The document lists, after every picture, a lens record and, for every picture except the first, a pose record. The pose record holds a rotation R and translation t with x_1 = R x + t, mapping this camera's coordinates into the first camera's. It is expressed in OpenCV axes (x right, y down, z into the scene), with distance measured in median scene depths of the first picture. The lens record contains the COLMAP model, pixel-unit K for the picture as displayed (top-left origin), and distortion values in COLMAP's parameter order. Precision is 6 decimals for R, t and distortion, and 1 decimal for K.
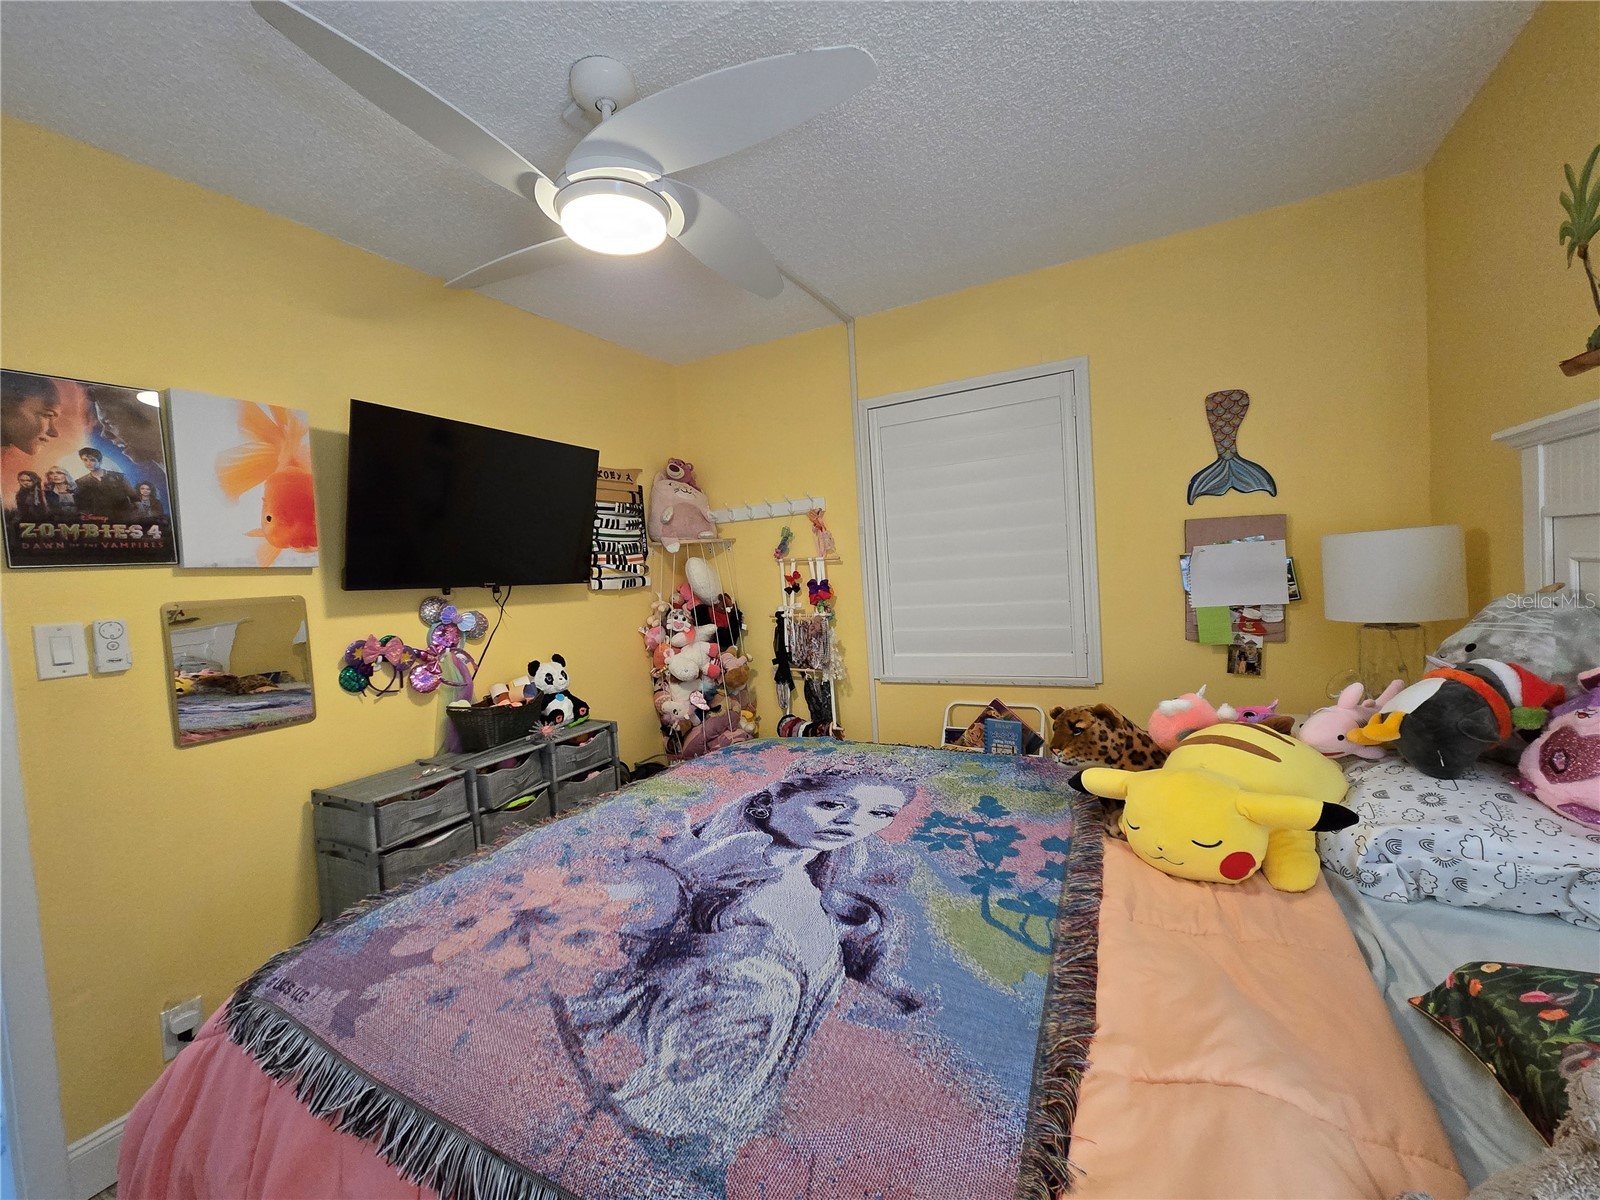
lens RADIAL K [[658.1, 0, 803.1], [0, 658.1, 599.9], [0, 0, 1]] dist [0.000325, 0.000925]
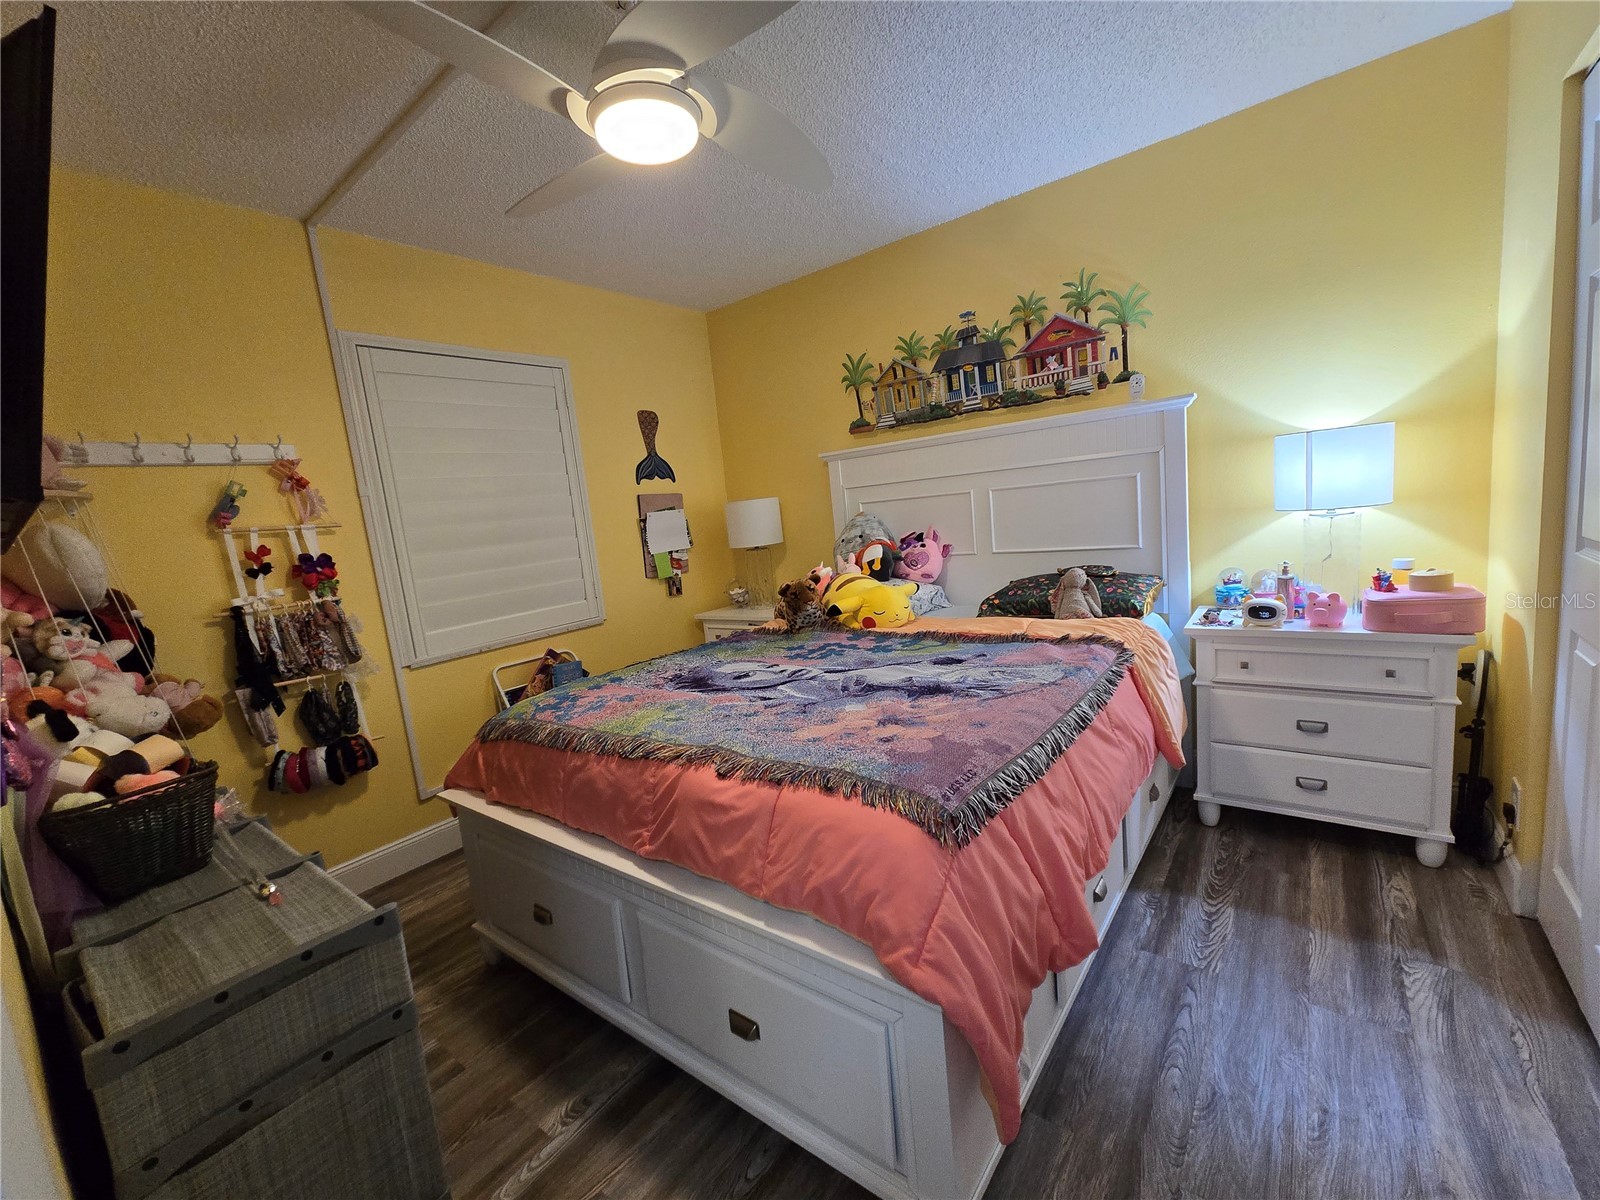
lens RADIAL K [[658.1, 0, 804.2], [0, 658.1, 599.5], [0, 0, 1]] dist [0.000325, 0.000925]
pose [[0.167600, -0.088804, 0.981847, -0.843136], [0.135863, 0.988512, 0.066215, 0.063118], [-0.976448, 0.122299, 0.177740, 0.439050]]
